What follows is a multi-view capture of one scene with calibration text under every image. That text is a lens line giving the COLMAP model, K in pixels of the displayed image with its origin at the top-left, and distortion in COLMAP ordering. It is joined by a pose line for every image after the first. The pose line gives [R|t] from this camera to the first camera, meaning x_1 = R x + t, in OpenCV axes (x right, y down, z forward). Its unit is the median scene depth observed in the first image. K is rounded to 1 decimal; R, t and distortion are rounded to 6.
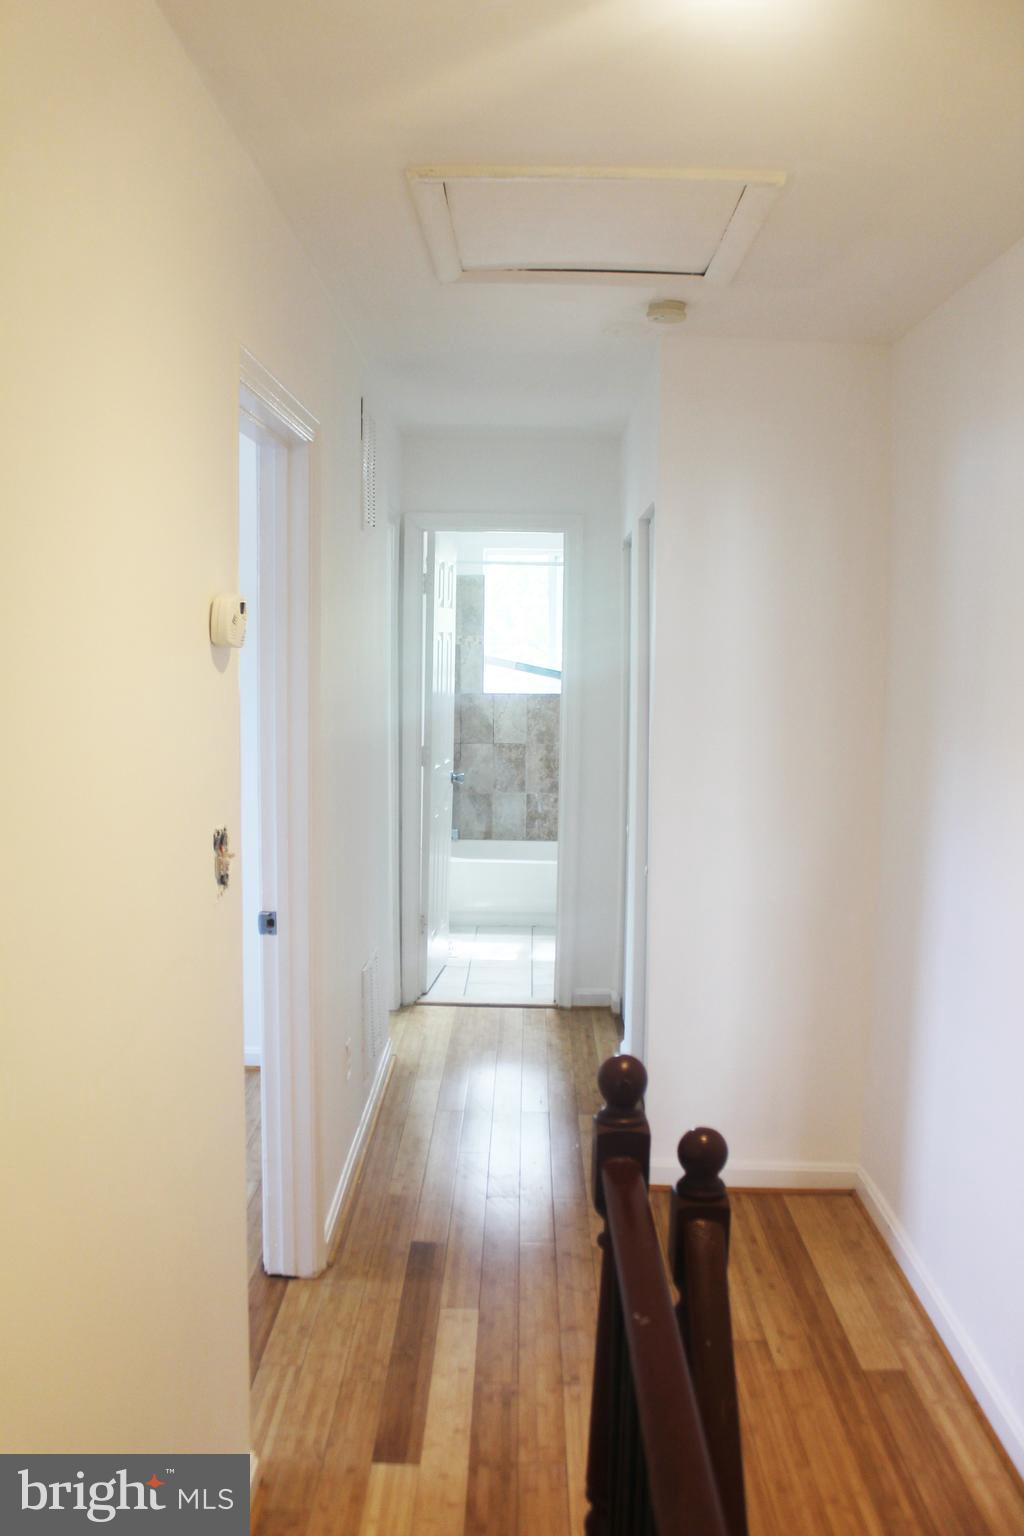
lens RADIAL K [[1303.0, 0, 489.1], [0, 1303.0, 794.5], [0, 0, 1]] dist [-0.164894, 0.157915]
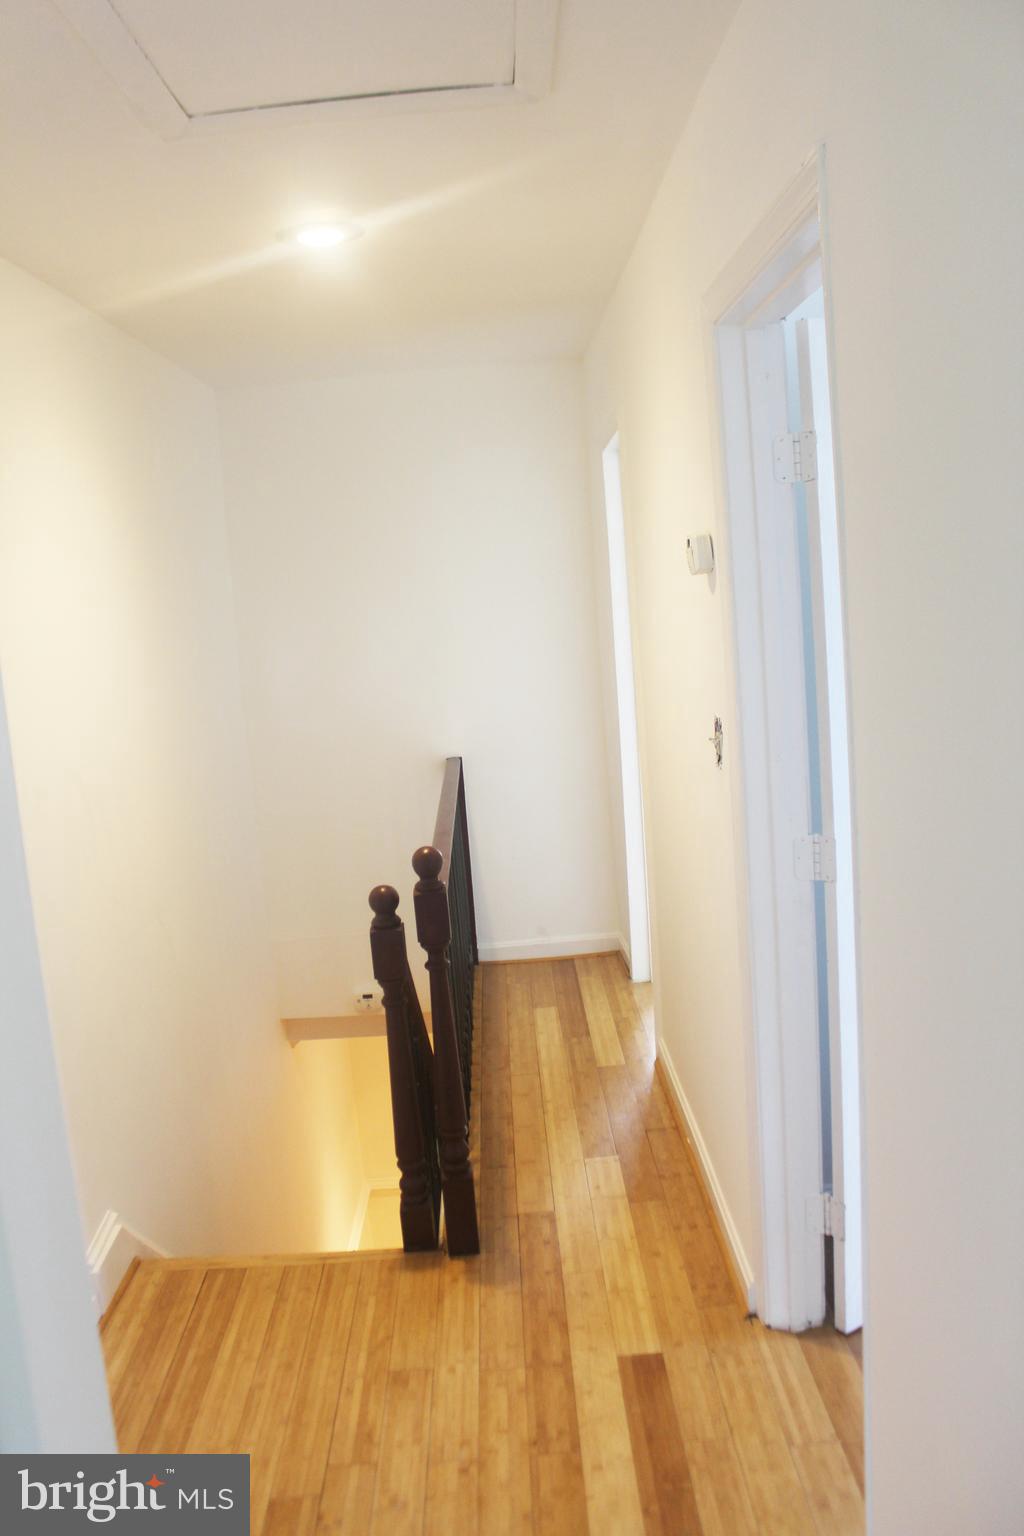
lens RADIAL K [[1303.0, 0, 489.1], [0, 1303.0, 794.5], [0, 0, 1]] dist [-0.164894, 0.157915]
pose [[-0.997224, 0.072809, -0.015569, 0.033333], [0.065163, 0.954632, 0.290570, -0.228637], [0.036019, 0.288749, -0.956727, 1.795056]]
